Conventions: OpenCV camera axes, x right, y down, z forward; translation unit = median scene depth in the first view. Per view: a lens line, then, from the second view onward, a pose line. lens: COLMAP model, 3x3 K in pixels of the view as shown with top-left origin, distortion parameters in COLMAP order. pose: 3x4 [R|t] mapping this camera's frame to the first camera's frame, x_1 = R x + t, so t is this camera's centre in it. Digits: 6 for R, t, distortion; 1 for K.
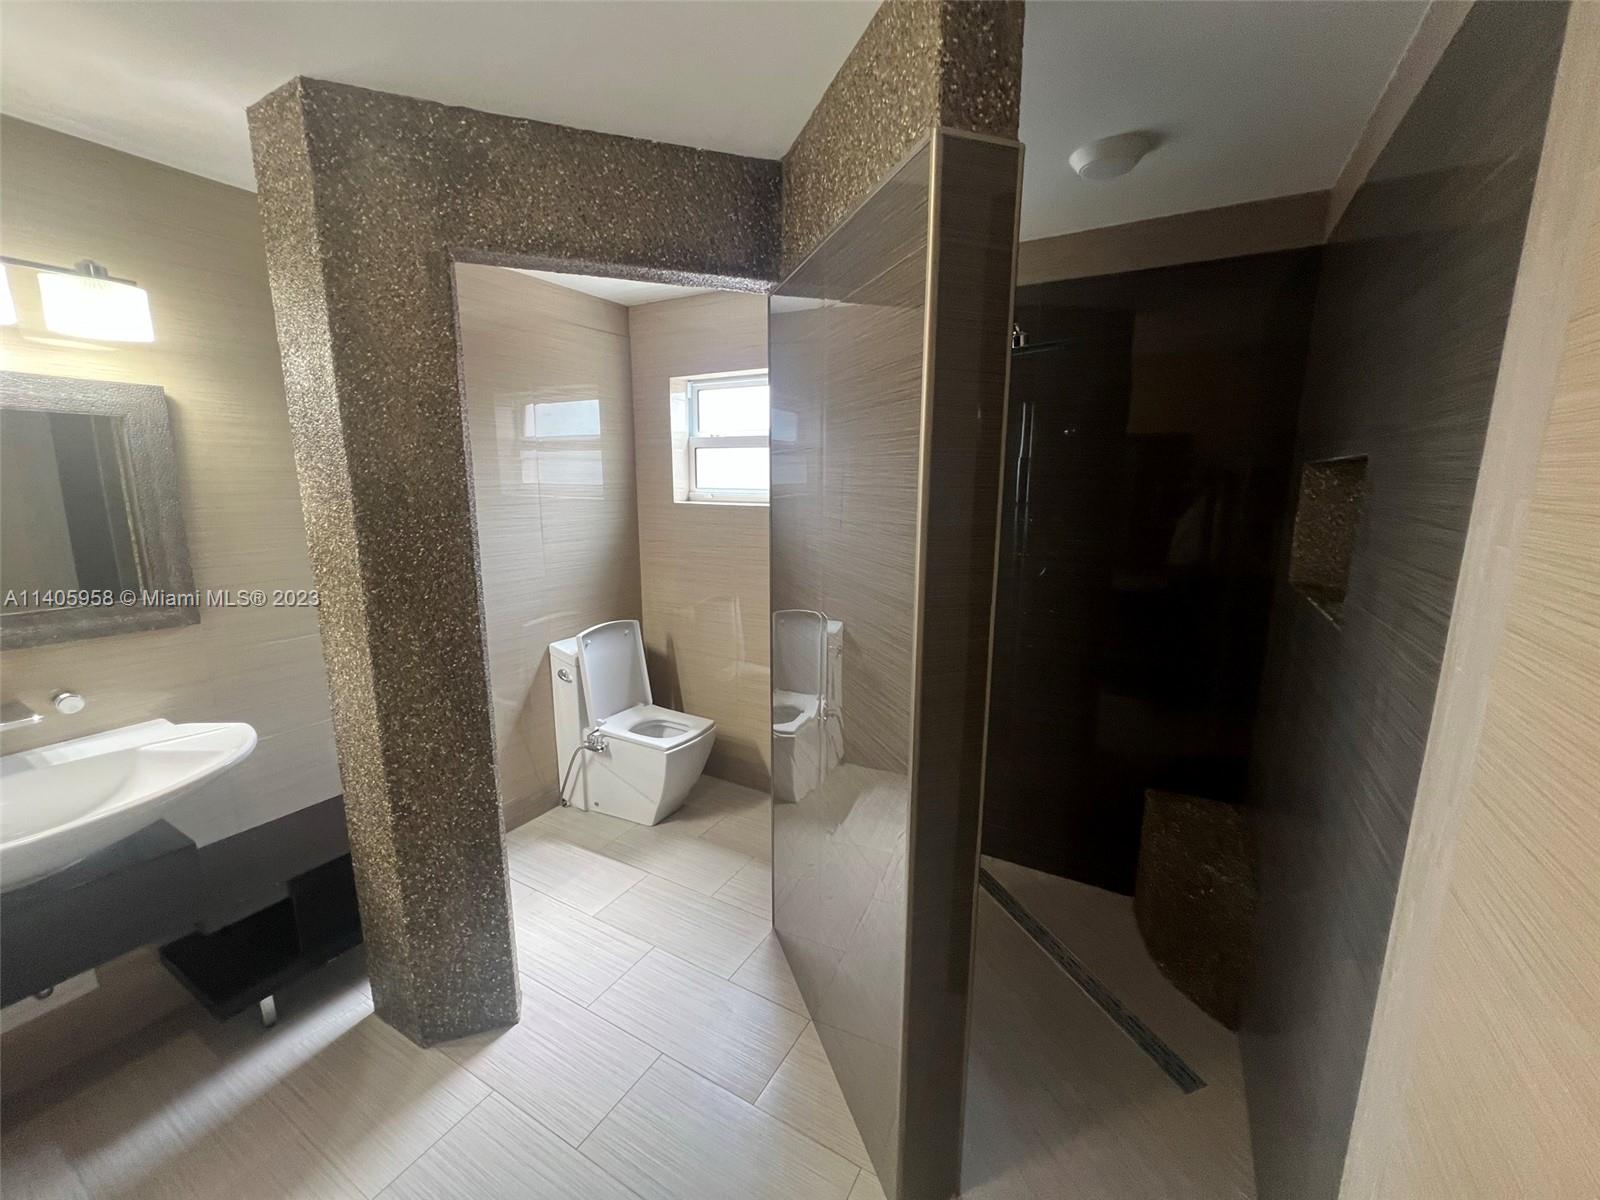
lens RADIAL K [[641.5, 0, 801.2], [0, 641.5, 597.1], [0, 0, 1]] dist [-0.001669, -0.000077]
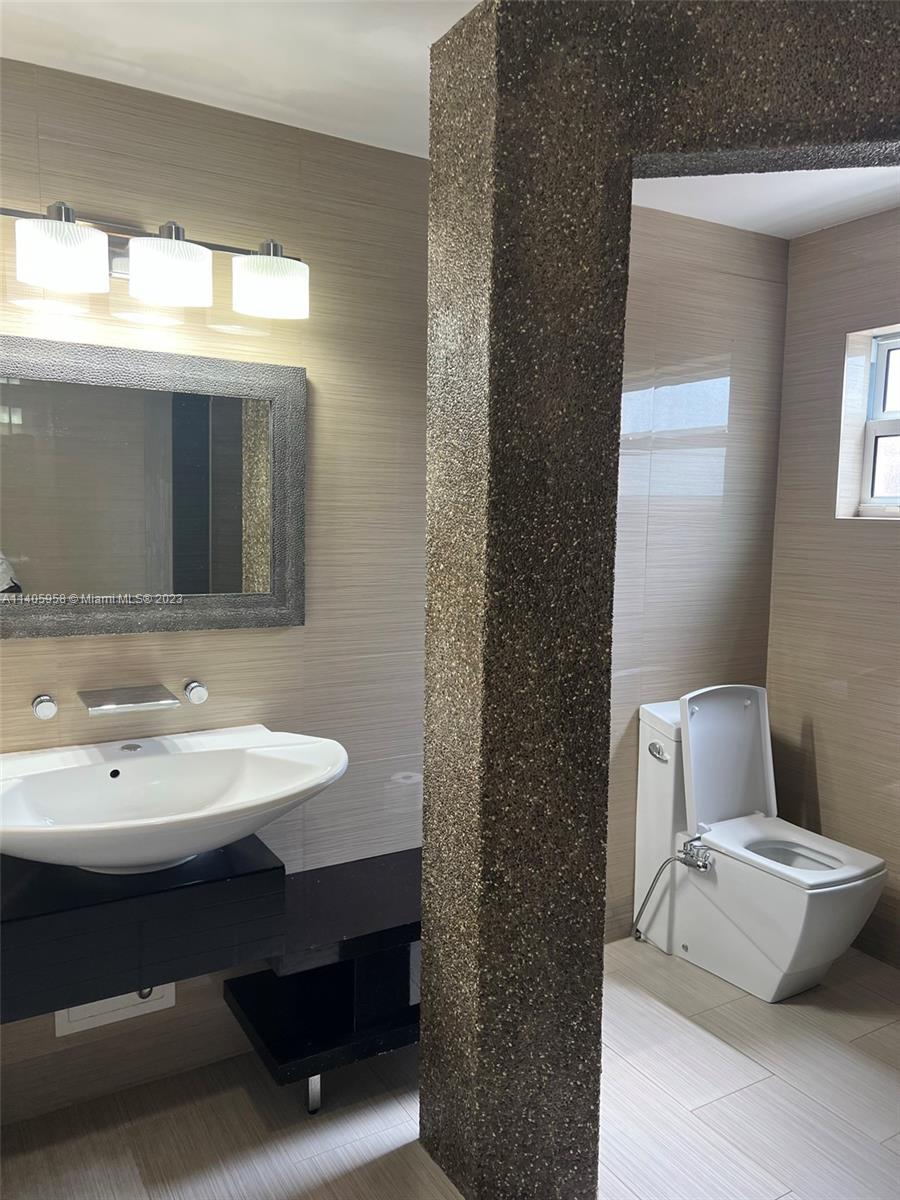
lens RADIAL K [[899.8, 0, 450.0], [0, 899.8, 600.0], [0, 0, 1]] dist [0.057391, -0.067143]
pose [[0.866451, 0.059233, -0.495735, -0.142482], [-0.102118, 0.992971, -0.059839, 0.067568], [0.488706, 0.102471, 0.866410, -0.009562]]
